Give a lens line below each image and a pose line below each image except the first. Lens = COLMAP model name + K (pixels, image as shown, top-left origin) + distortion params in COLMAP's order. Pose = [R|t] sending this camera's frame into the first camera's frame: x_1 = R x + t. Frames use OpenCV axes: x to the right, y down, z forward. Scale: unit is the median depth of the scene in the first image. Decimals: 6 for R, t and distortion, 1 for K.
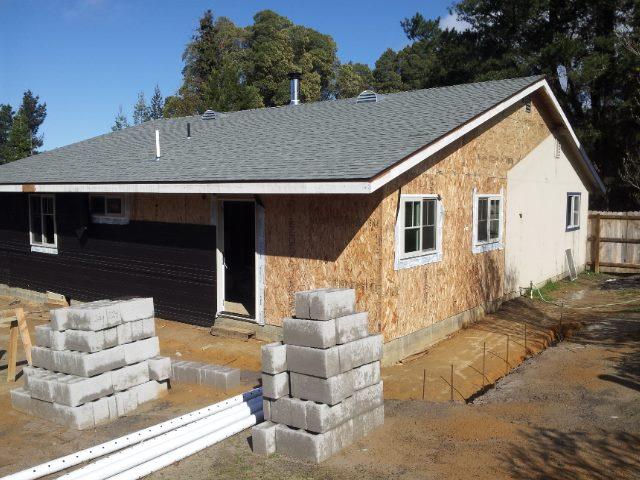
lens RADIAL K [[568.8, 0, 320.3], [0, 568.8, 256.4], [0, 0, 1]] dist [0.056495, -0.151519]
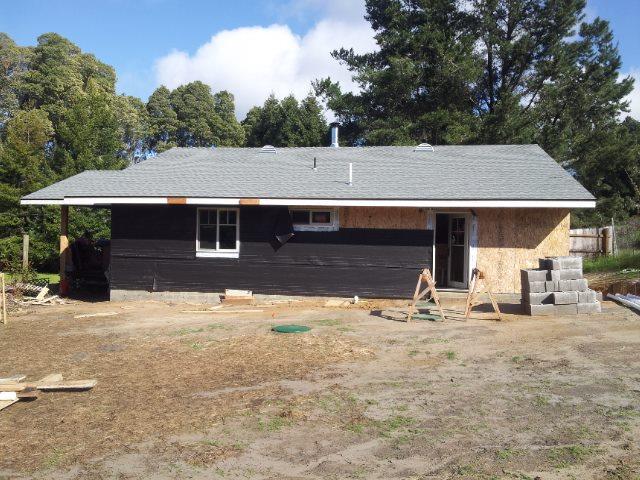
lens RADIAL K [[568.8, 0, 320.3], [0, 568.8, 256.4], [0, 0, 1]] dist [0.056495, -0.151519]
pose [[0.895146, -0.007458, 0.445710, -0.813196], [0.035847, 0.997826, -0.055297, 0.064233], [-0.444329, 0.065476, 0.893468, -0.147329]]
